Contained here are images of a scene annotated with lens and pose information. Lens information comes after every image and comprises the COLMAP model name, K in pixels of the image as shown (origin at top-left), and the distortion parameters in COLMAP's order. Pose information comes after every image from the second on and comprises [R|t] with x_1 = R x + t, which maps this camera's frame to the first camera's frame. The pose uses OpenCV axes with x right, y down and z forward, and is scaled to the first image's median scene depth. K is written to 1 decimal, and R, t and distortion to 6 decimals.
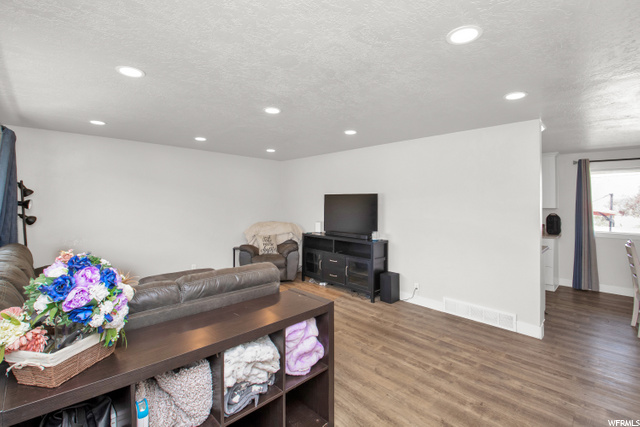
lens RADIAL K [[285.5, 0, 319.4], [0, 285.5, 205.8], [0, 0, 1]] dist [0.012124, -0.021076]
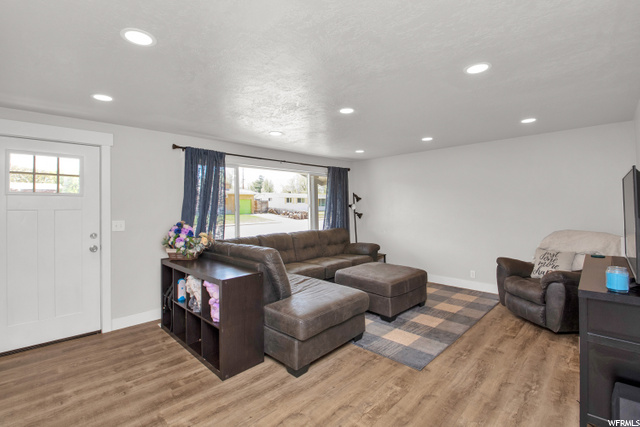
lens RADIAL K [[290.7, 0, 320.2], [0, 290.7, 202.0], [0, 0, 1]] dist [0.009735, -0.022670]
pose [[0.012841, -0.025655, -0.999588, 0.590930], [0.006270, 0.999653, -0.025576, 0.010704], [0.999898, -0.005939, 0.012998, 0.619090]]
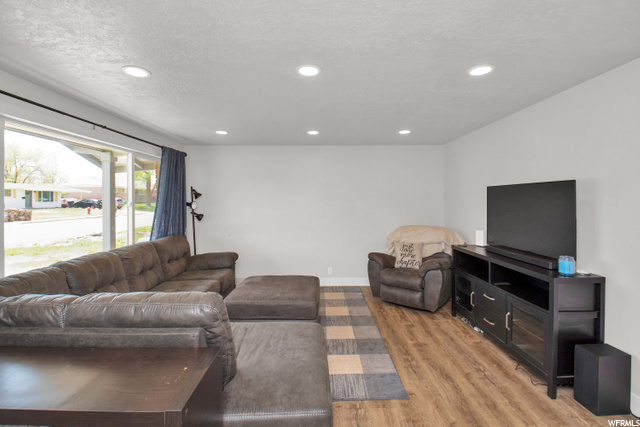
lens RADIAL K [[290.7, 0, 320.2], [0, 290.7, 202.0], [0, 0, 1]] dist [0.009735, -0.022670]
pose [[0.722455, -0.009832, -0.691348, 0.242263], [0.005842, 0.999950, -0.008116, -0.002787], [0.691393, 0.001825, 0.722477, 0.354374]]
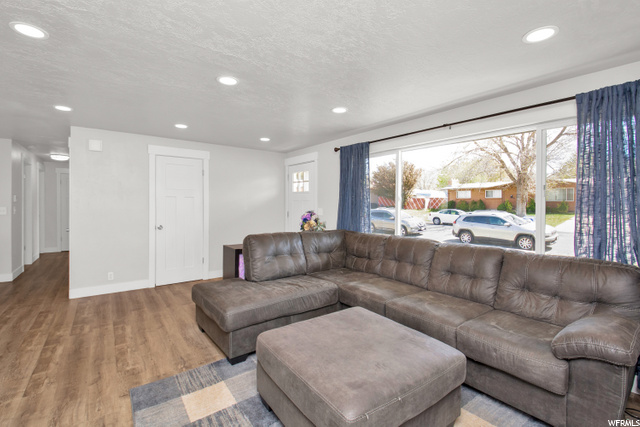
lens RADIAL K [[289.0, 0, 318.2], [0, 289.0, 201.8], [0, 0, 1]] dist [0.014896, -0.021784]
pose [[-0.990575, -0.014757, 0.136173, -0.379622], [-0.014402, 0.999890, 0.003591, 0.007489], [-0.136211, 0.001596, -0.990679, 1.268703]]
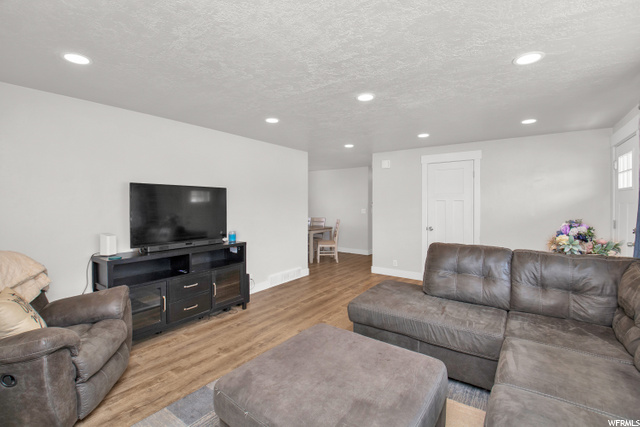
lens RADIAL K [[285.5, 0, 319.4], [0, 285.5, 205.8], [0, 0, 1]] dist [0.012124, -0.021076]
pose [[-0.176292, -0.020355, 0.984127, -0.733580], [0.006424, 0.999741, 0.021829, -0.005381], [-0.984317, 0.010170, -0.176115, 0.918588]]
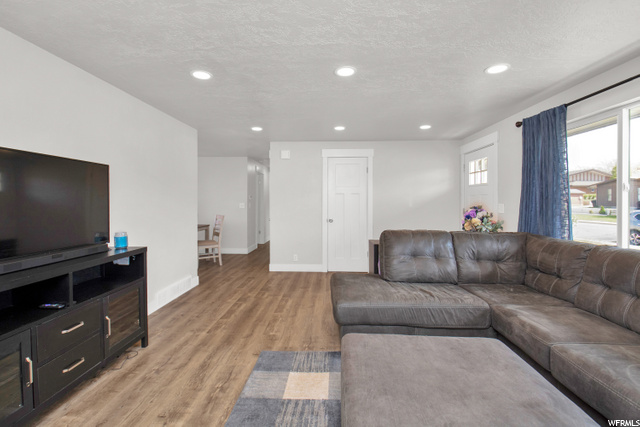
lens RADIAL K [[289.0, 0, 318.2], [0, 289.0, 201.8], [0, 0, 1]] dist [0.014896, -0.021784]
pose [[-0.683497, -0.014985, 0.729799, -0.505641], [-0.004723, 0.999859, 0.016107, 0.019365], [-0.729938, 0.007562, -0.683472, 1.144449]]
